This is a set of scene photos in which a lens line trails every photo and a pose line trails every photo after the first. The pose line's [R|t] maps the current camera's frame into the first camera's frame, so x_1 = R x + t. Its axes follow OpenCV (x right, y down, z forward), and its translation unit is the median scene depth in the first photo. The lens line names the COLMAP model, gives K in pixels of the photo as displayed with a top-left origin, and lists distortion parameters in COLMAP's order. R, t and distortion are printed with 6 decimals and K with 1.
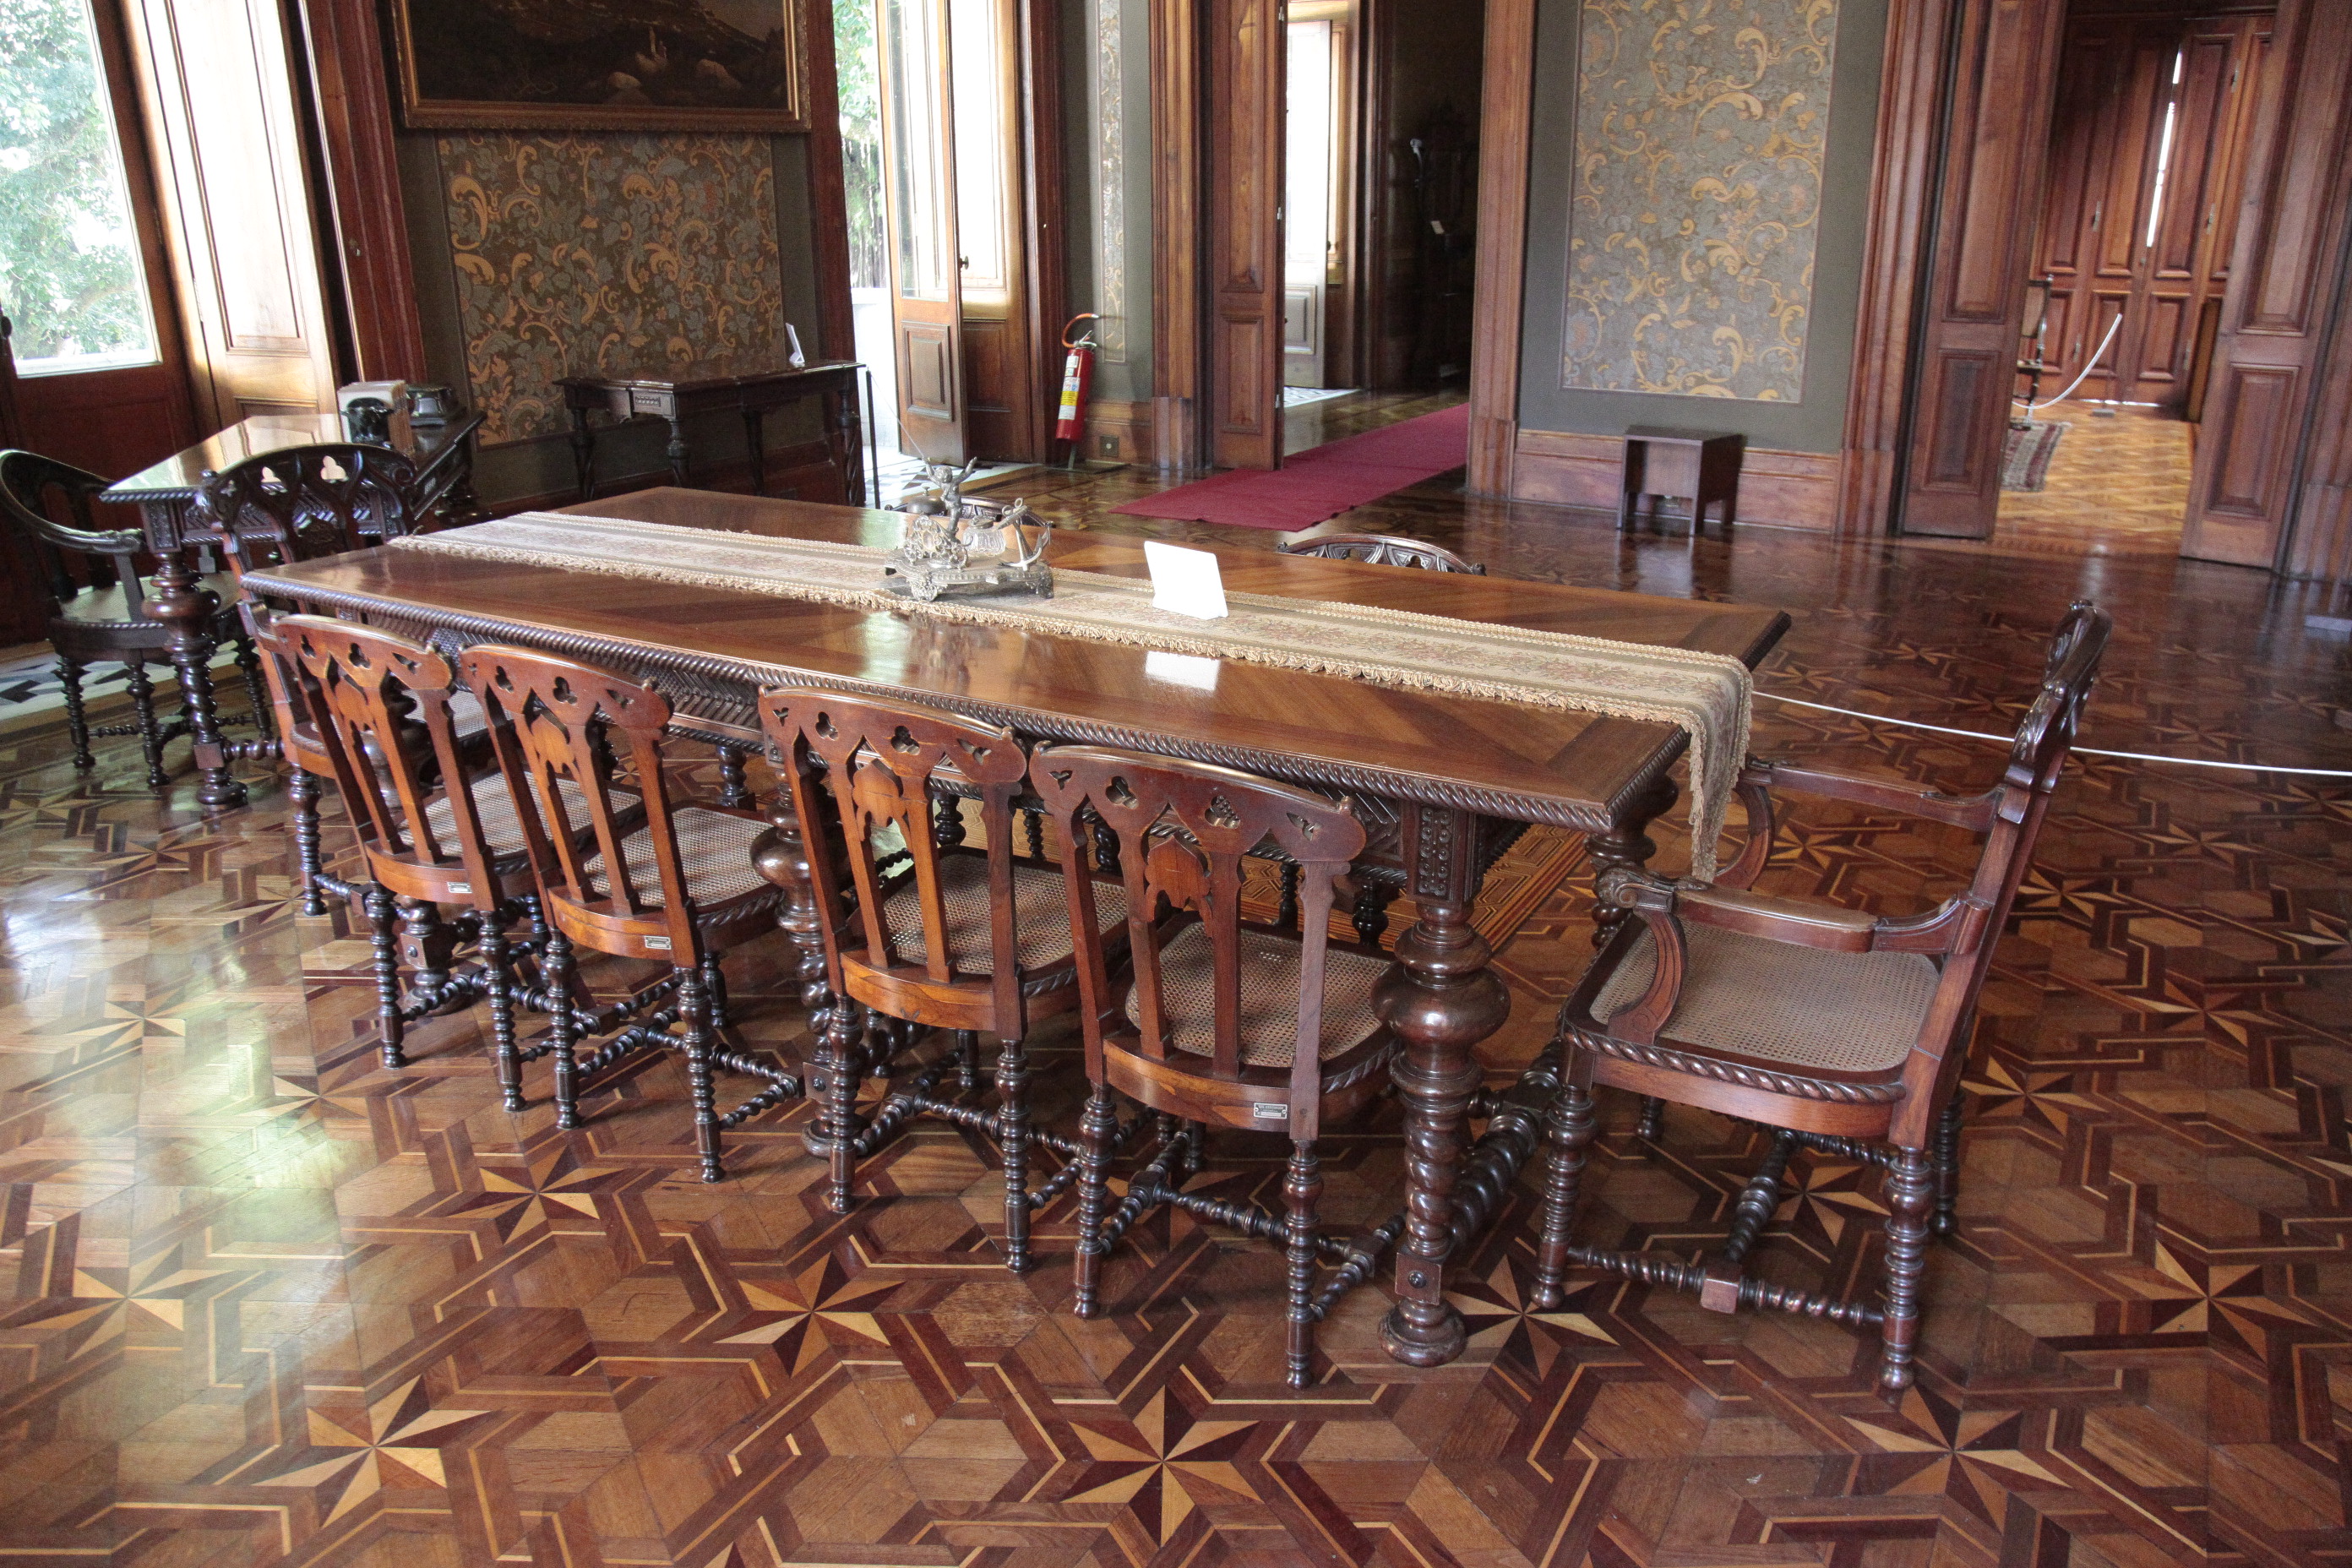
lens RADIAL K [[1674.7, 0, 1172.7], [0, 1674.7, 784.1], [0, 0, 1]] dist [-0.101564, 0.049374]
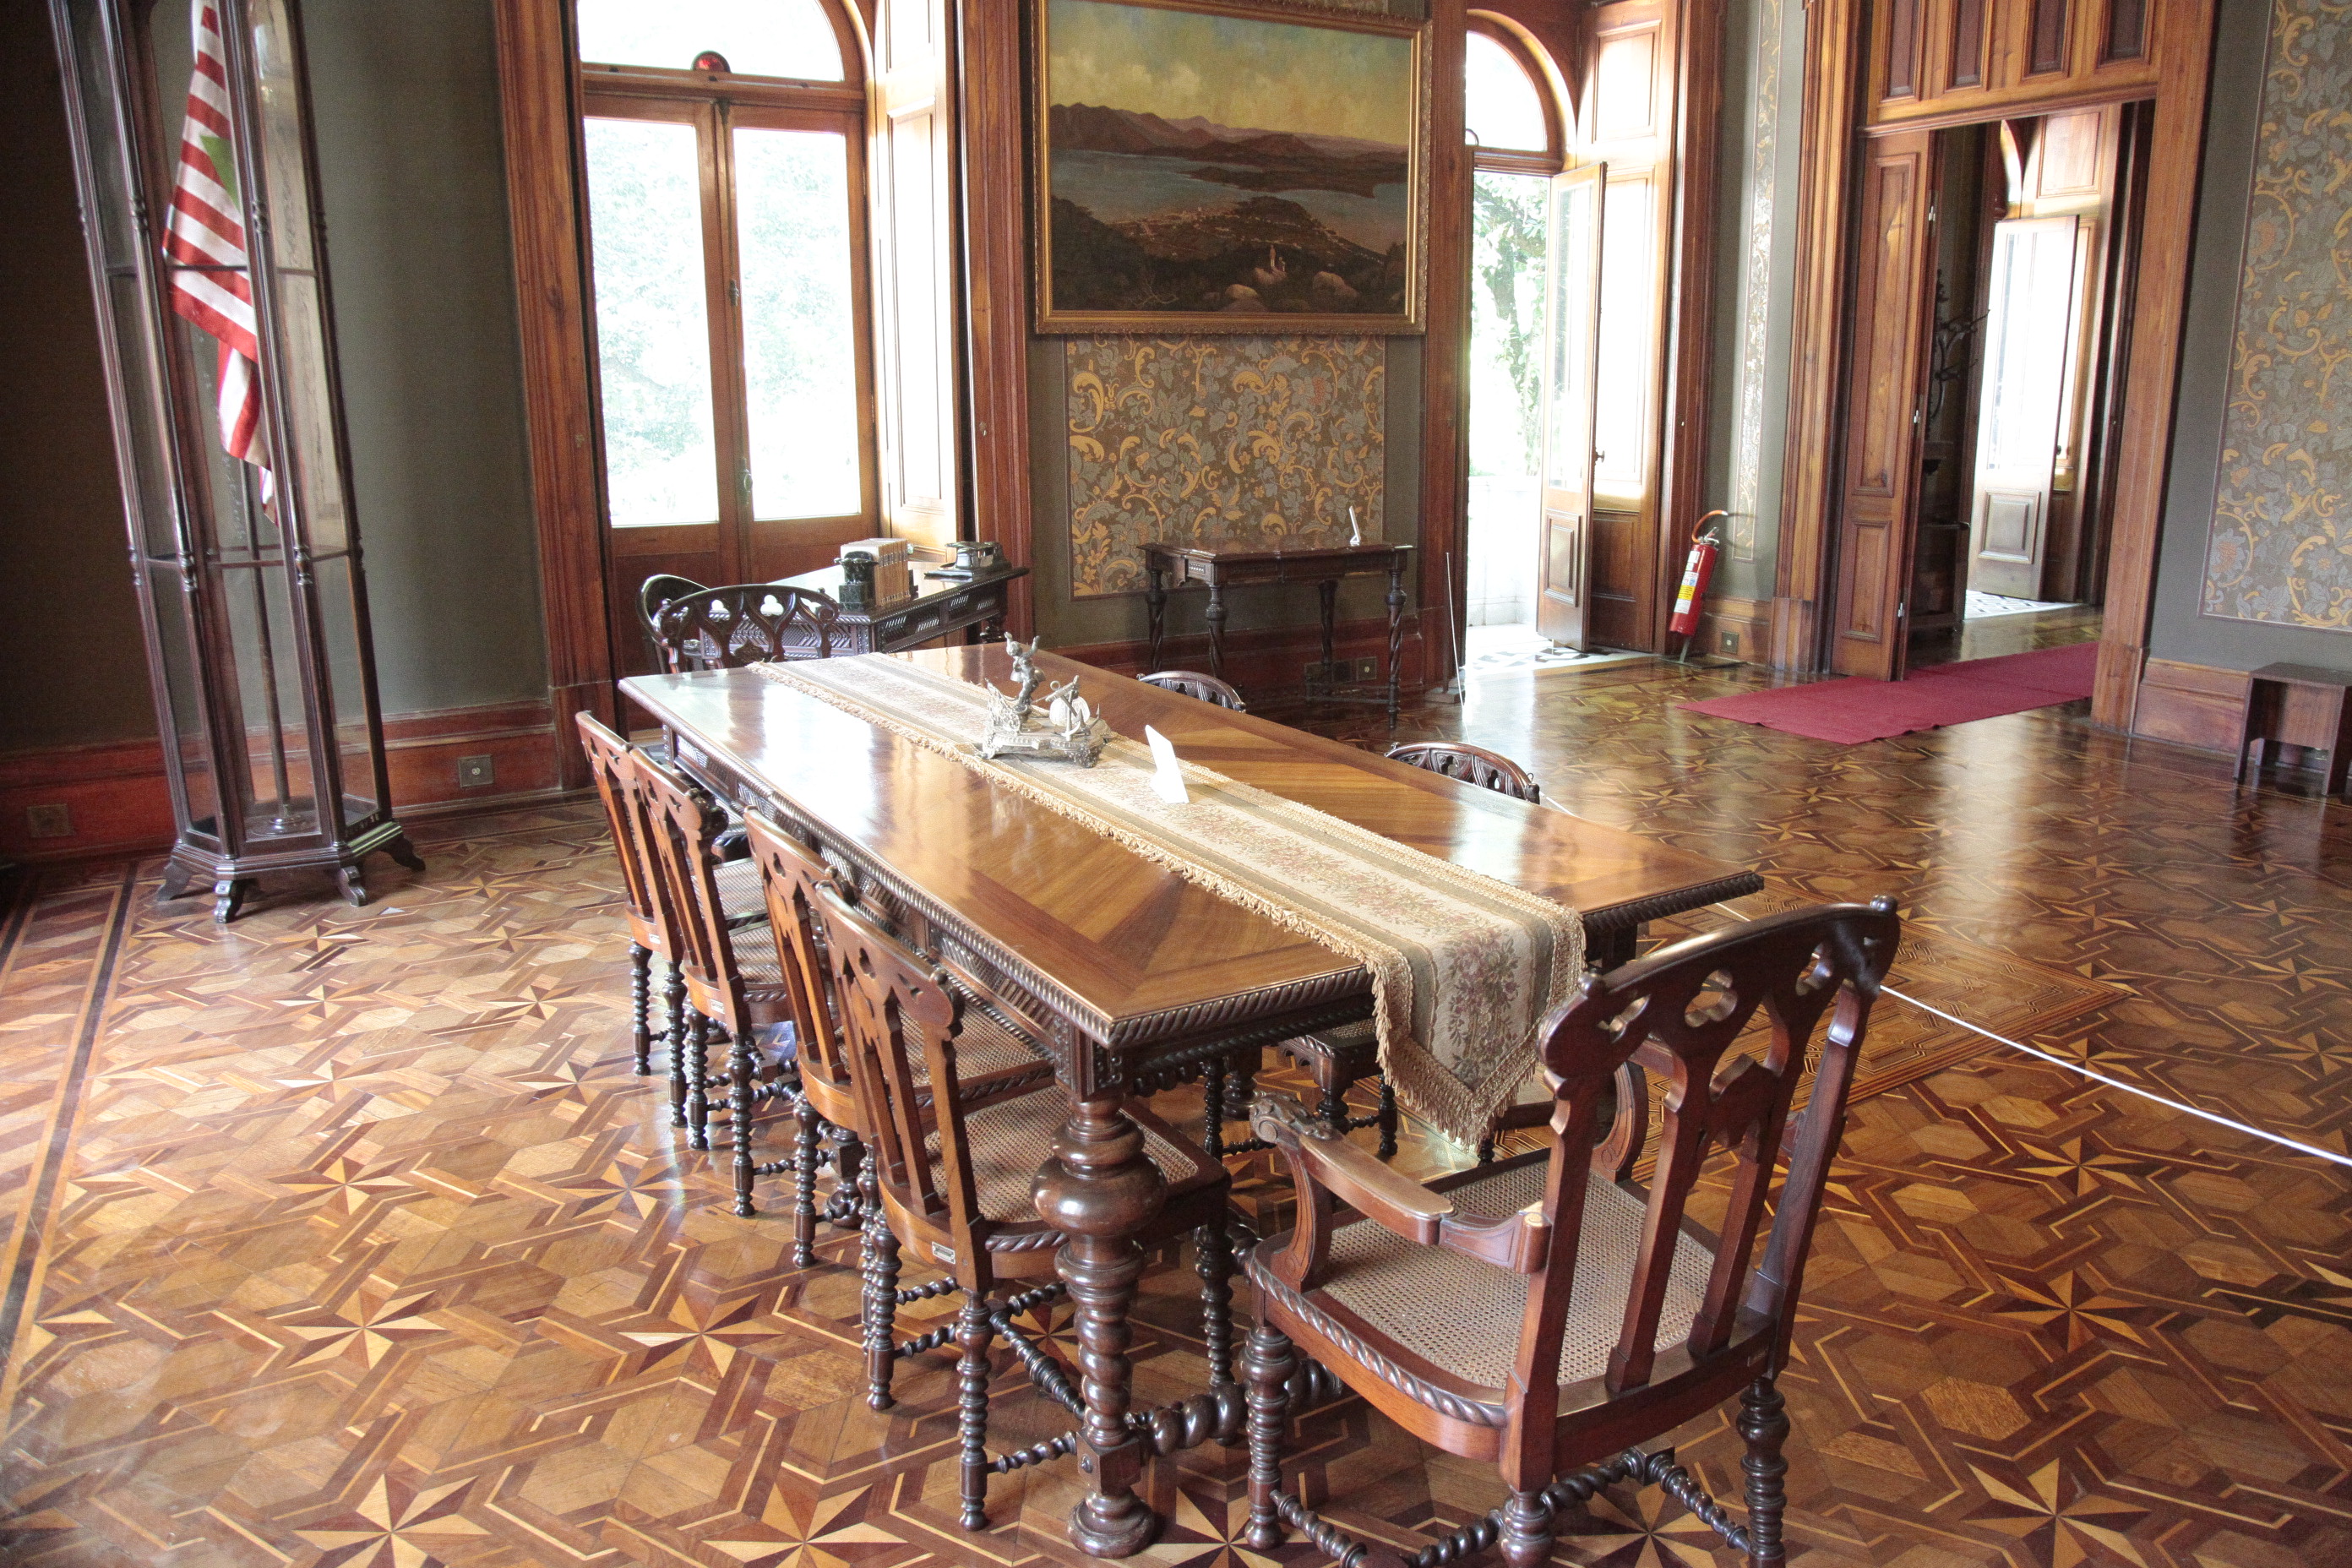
lens RADIAL K [[1607.6, 0, 1157.9], [0, 1607.6, 771.5], [0, 0, 1]] dist [-0.124047, 0.068314]
pose [[0.867199, 0.111745, -0.485261, 0.183449], [-0.161322, 0.984985, -0.061475, -0.019656], [0.471106, 0.131595, 0.872205, 0.039753]]
